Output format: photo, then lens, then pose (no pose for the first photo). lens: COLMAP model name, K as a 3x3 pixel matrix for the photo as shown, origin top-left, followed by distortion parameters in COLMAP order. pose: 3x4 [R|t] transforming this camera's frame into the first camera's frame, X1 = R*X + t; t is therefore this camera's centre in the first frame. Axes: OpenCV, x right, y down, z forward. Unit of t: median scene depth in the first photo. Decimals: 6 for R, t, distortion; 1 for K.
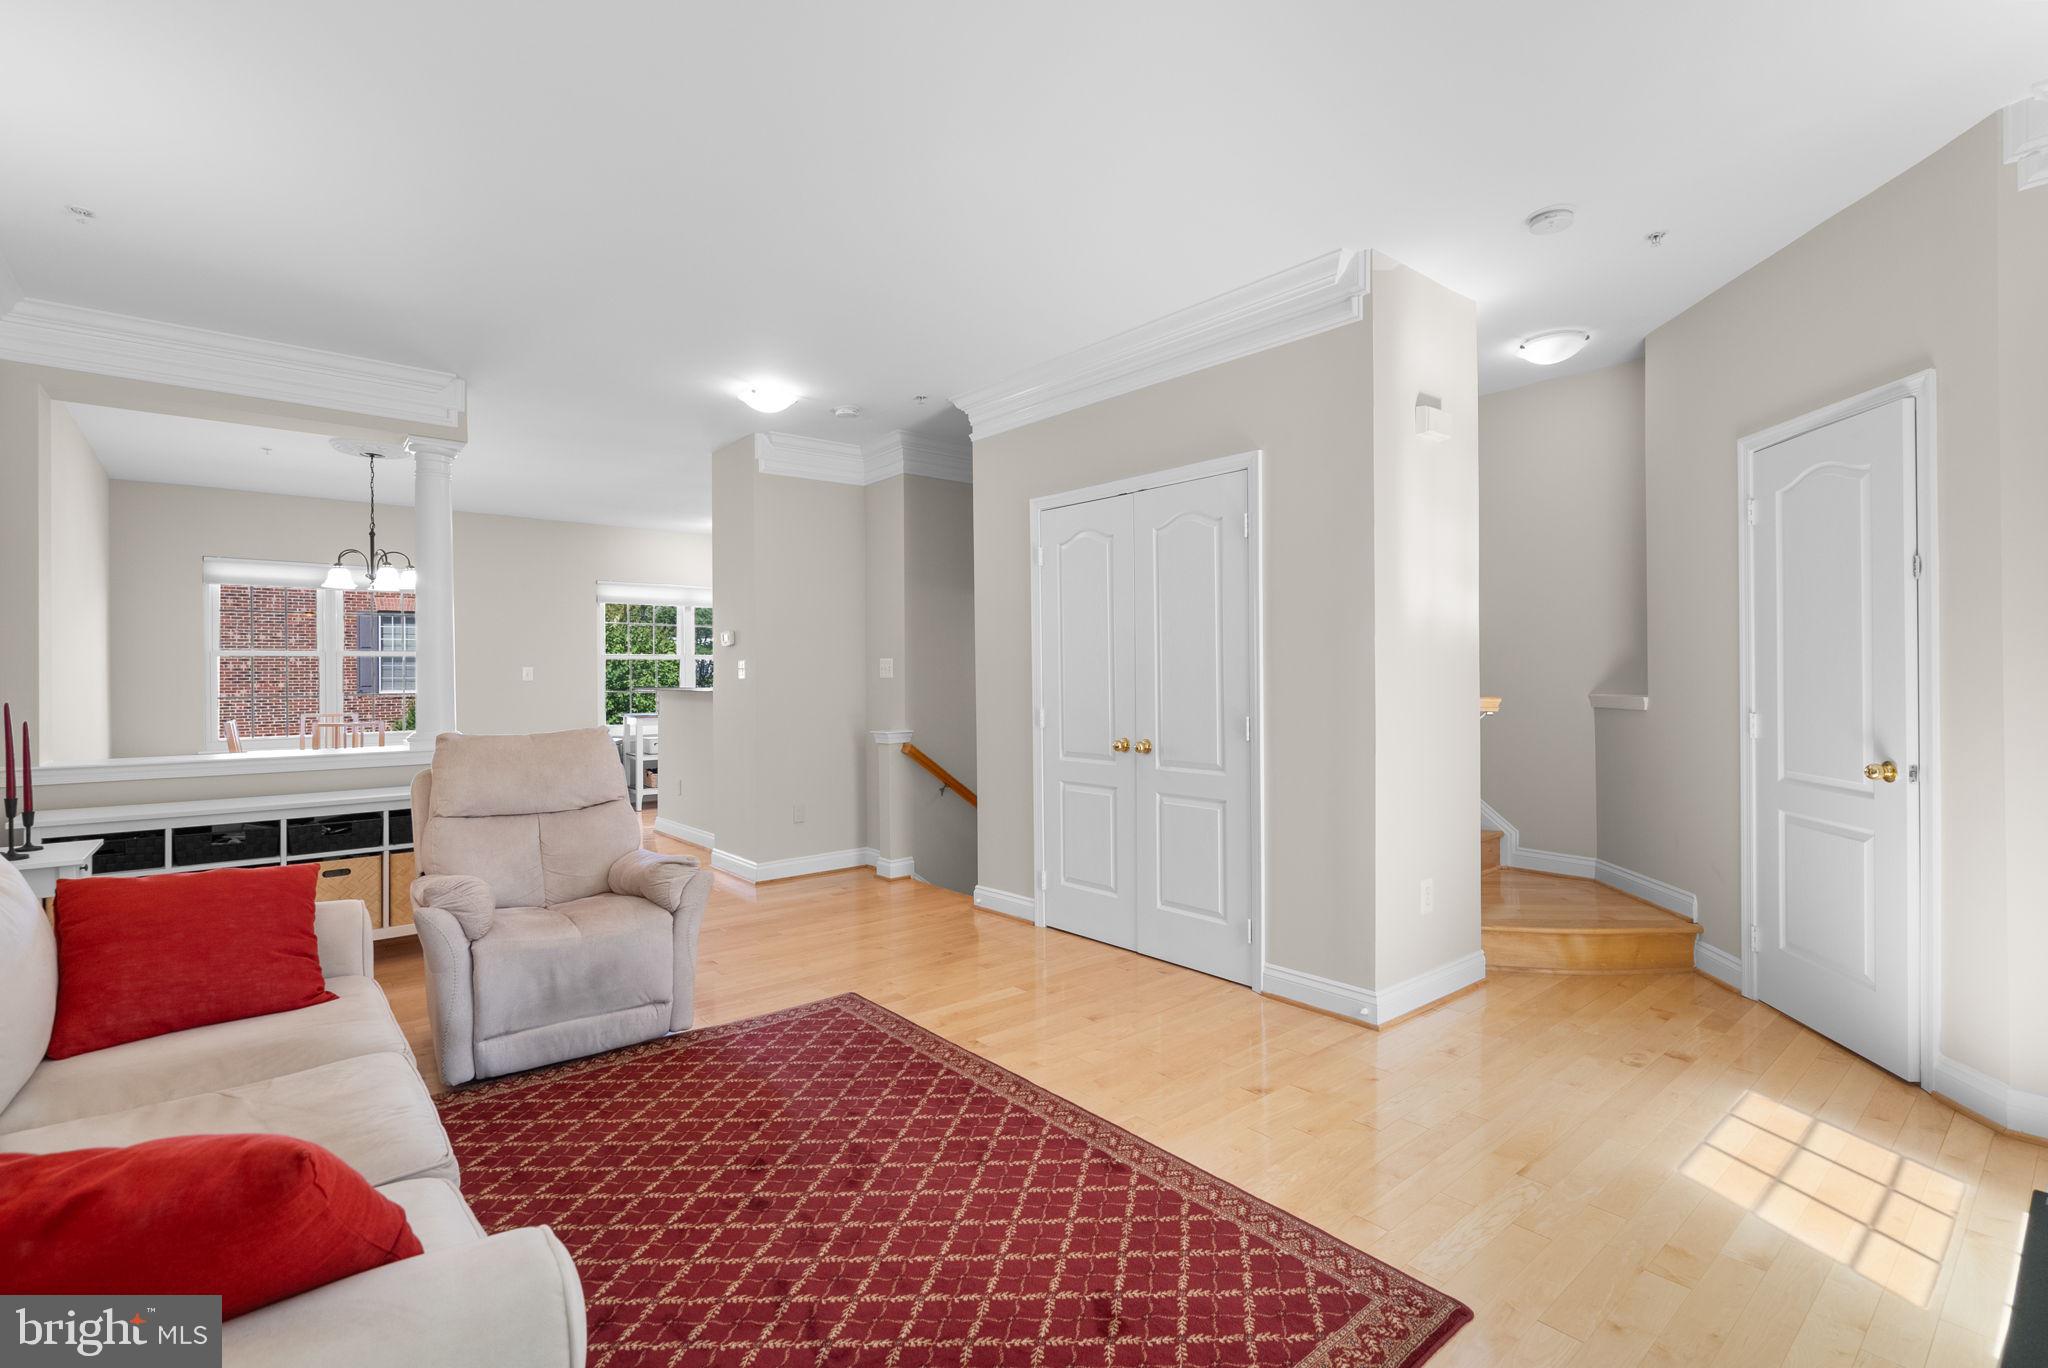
lens RADIAL K [[939.6, 0, 1024.9], [0, 939.6, 664.0], [0, 0, 1]] dist [-0.003517, 0.000058]
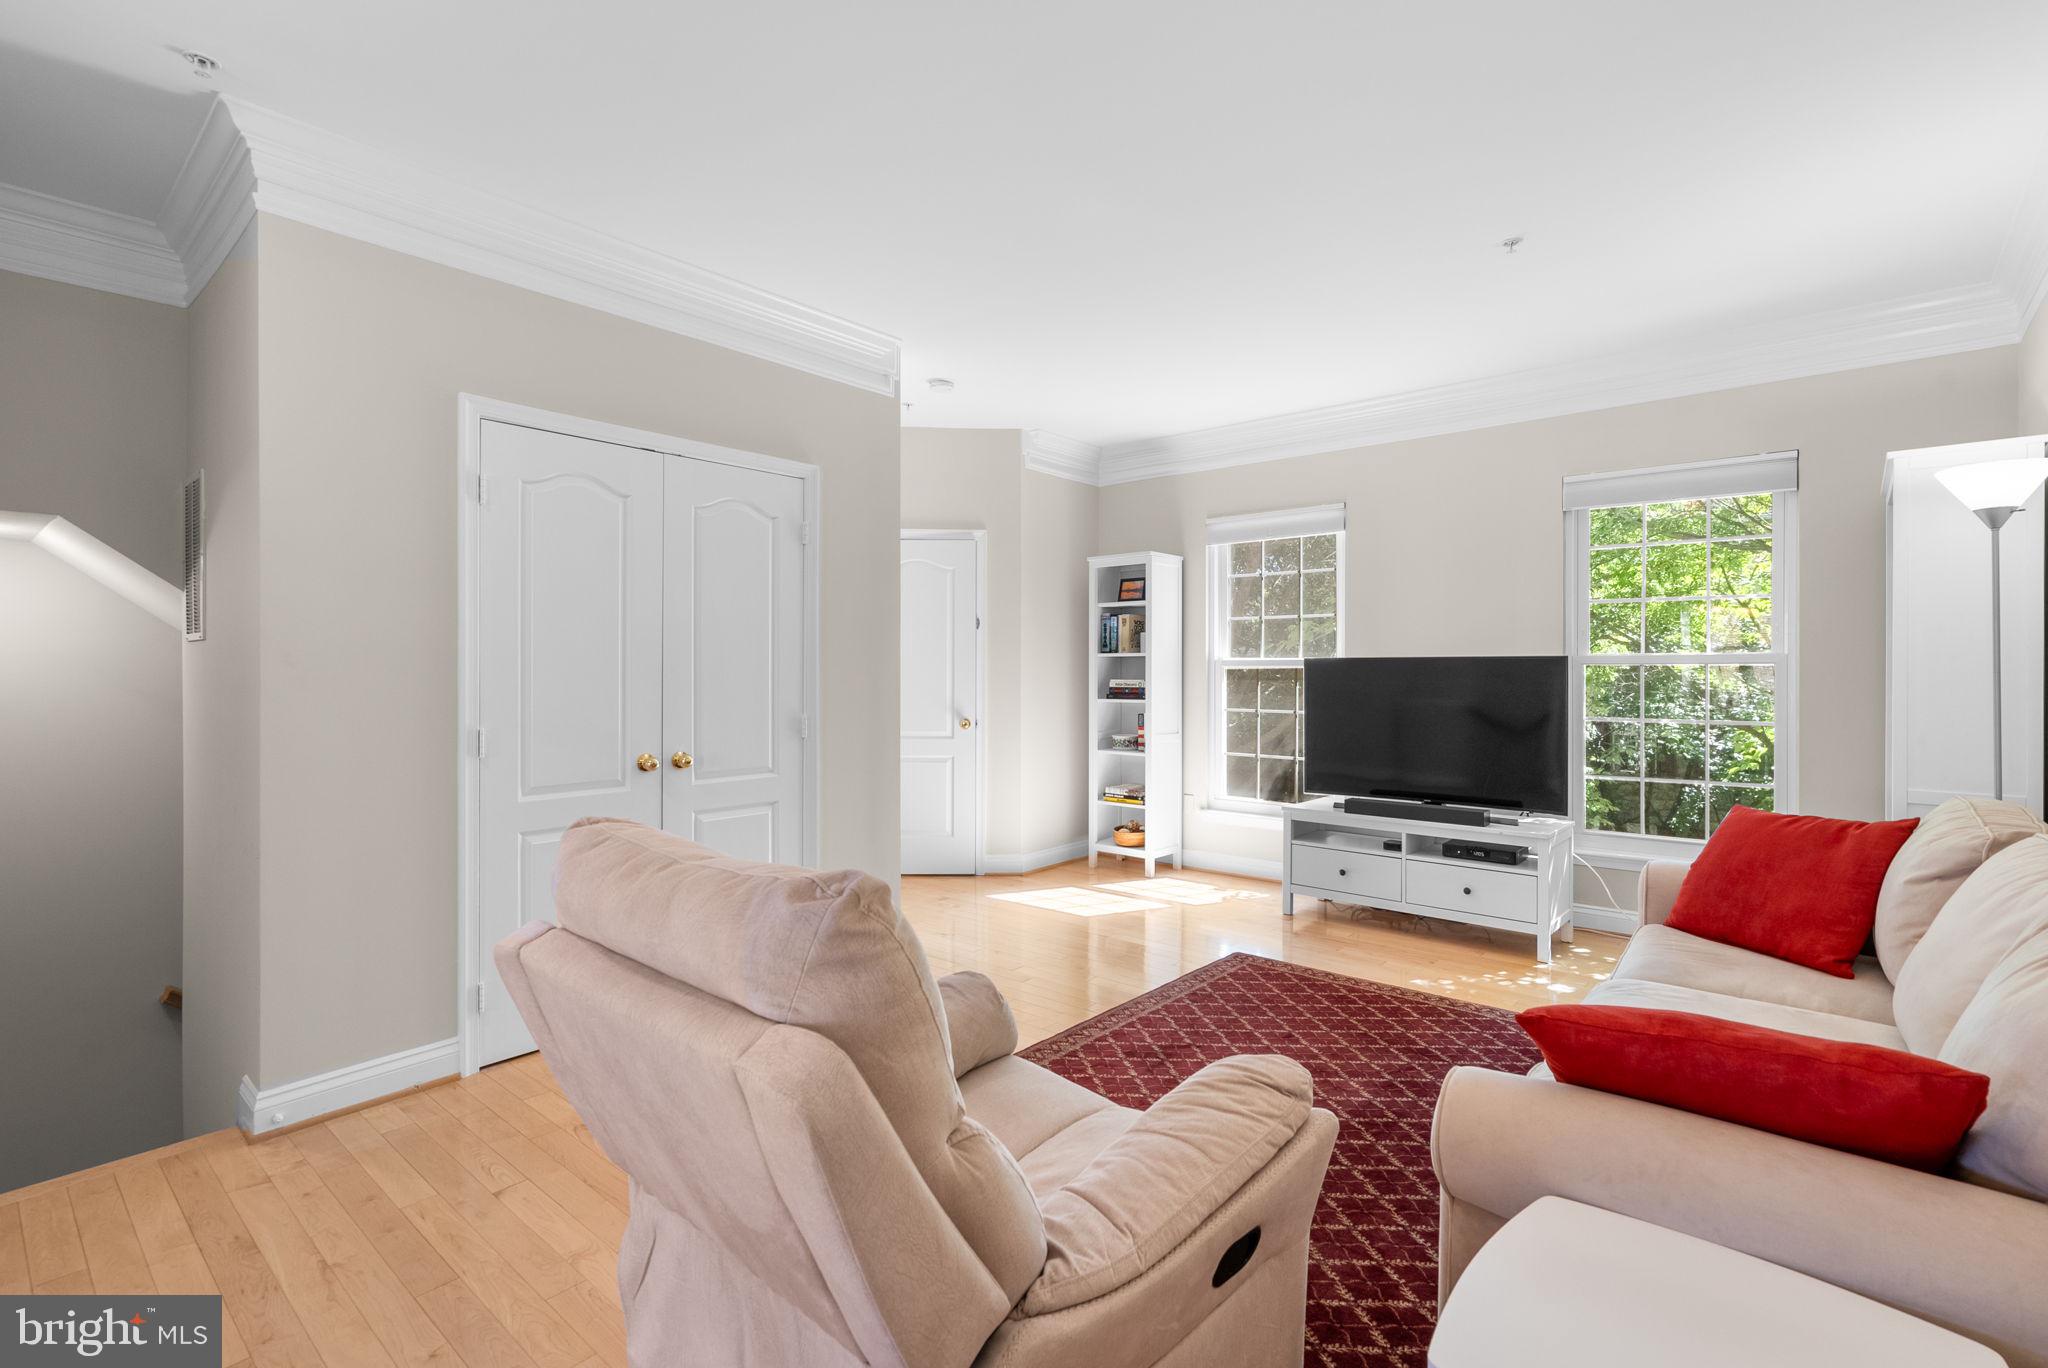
lens RADIAL K [[943.6, 0, 1027.2], [0, 943.6, 674.0], [0, 0, 1]] dist [-0.002926, 0.000193]
pose [[-0.160927, 0.006881, 0.986942, -0.762662], [-0.006527, 0.999946, -0.008036, 0.015080], [-0.986945, -0.007735, -0.160874, 0.837024]]
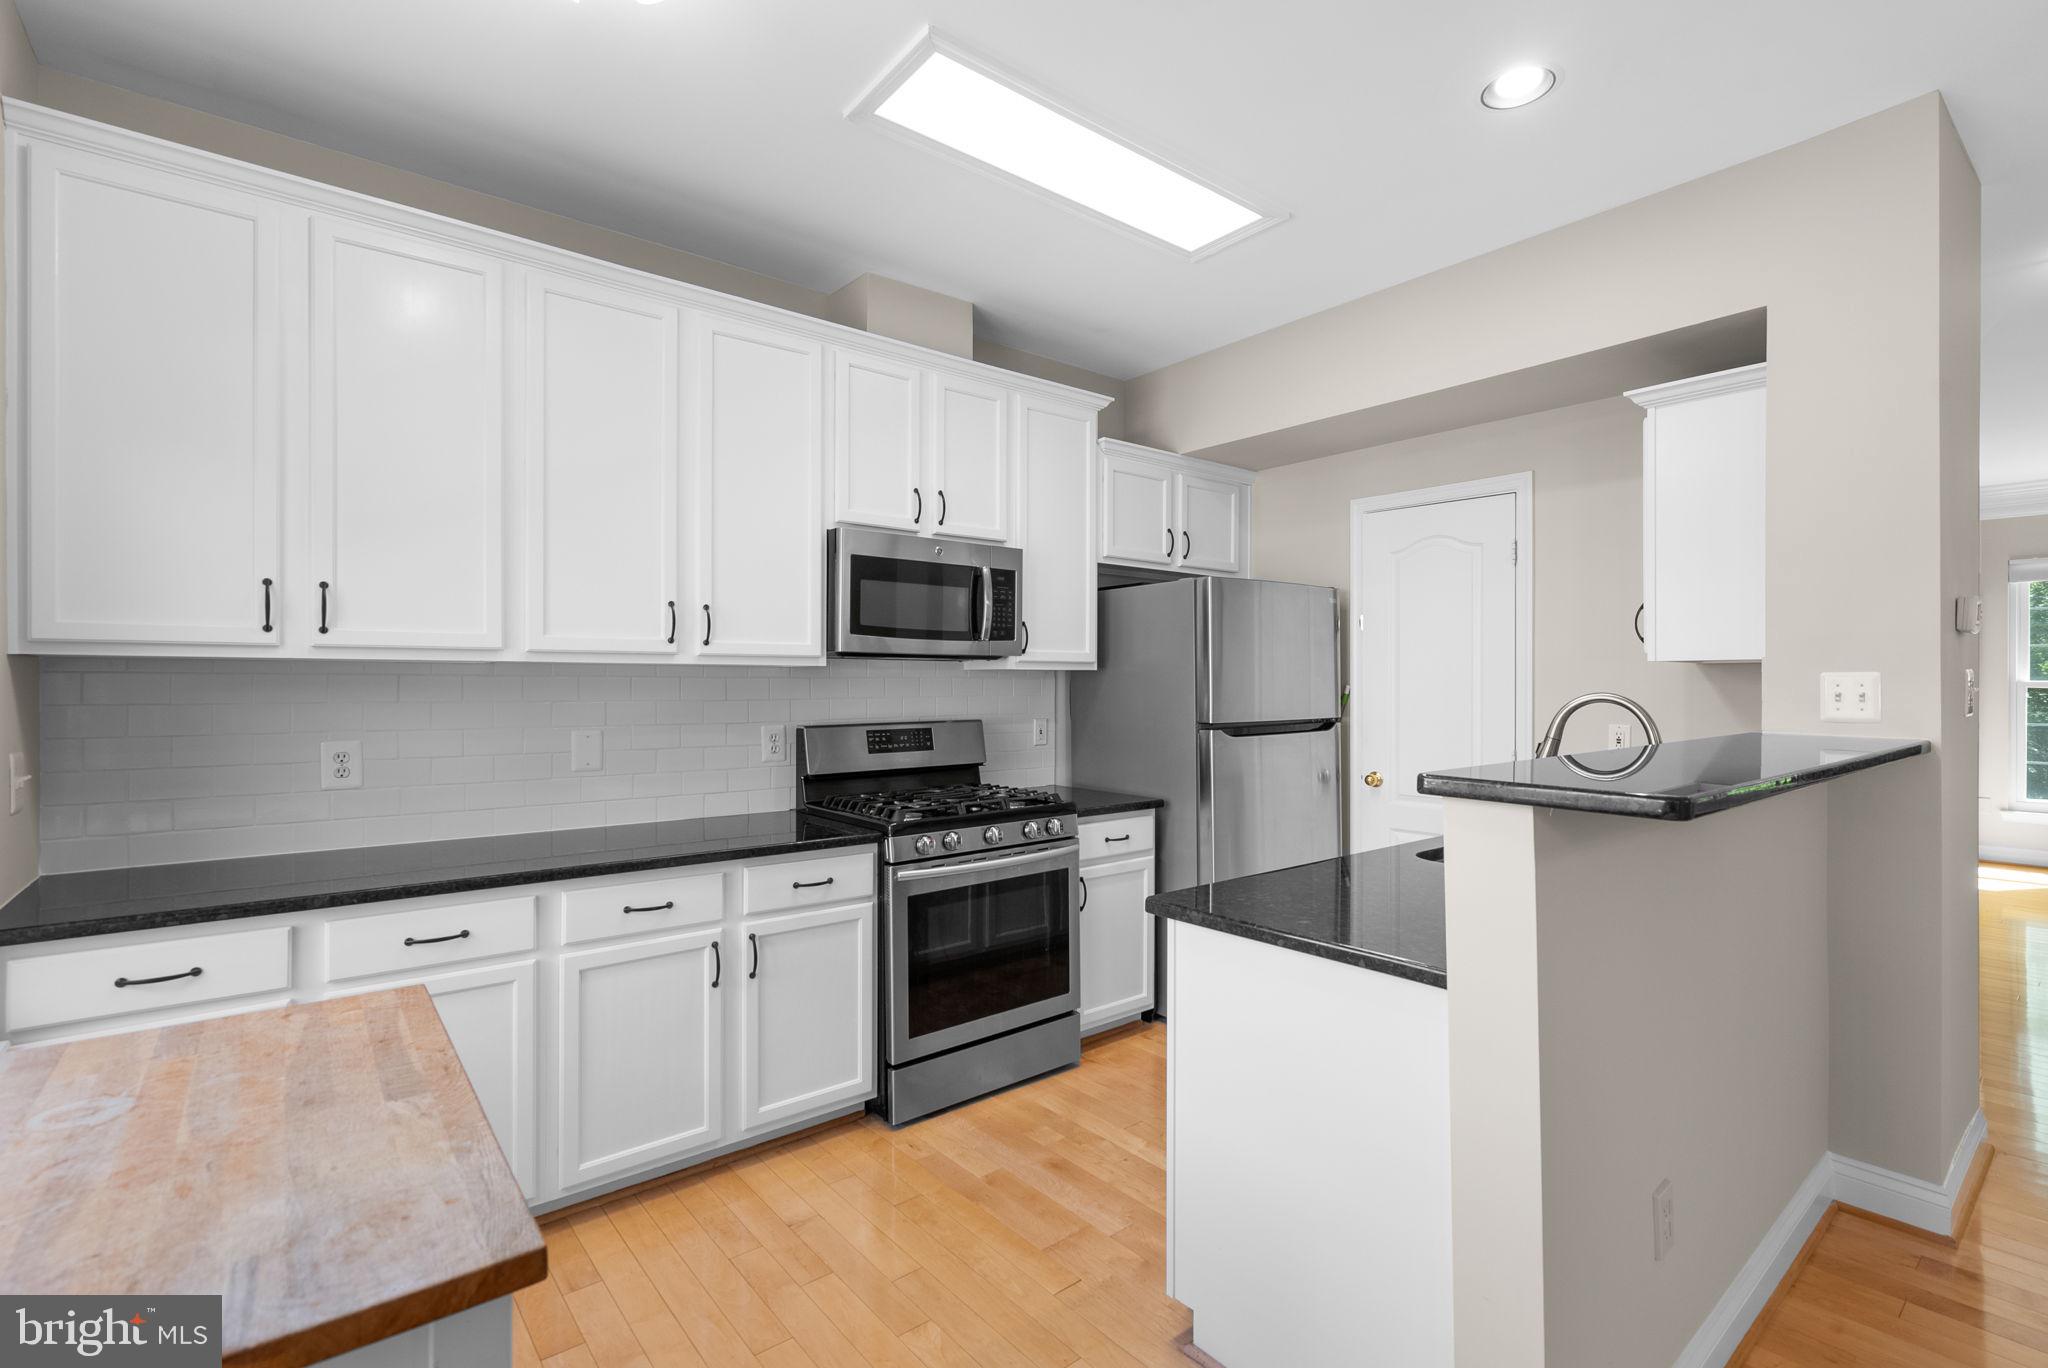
lens RADIAL K [[935.9, 0, 1024.0], [0, 935.9, 684.0], [0, 0, 1]] dist [-0.003667, 0.000145]
pose [[0.017516, 0.008779, 0.999808, -1.066113], [-0.008765, 0.999924, -0.008627, 0.013295], [-0.999808, -0.008612, 0.017592, 2.052686]]
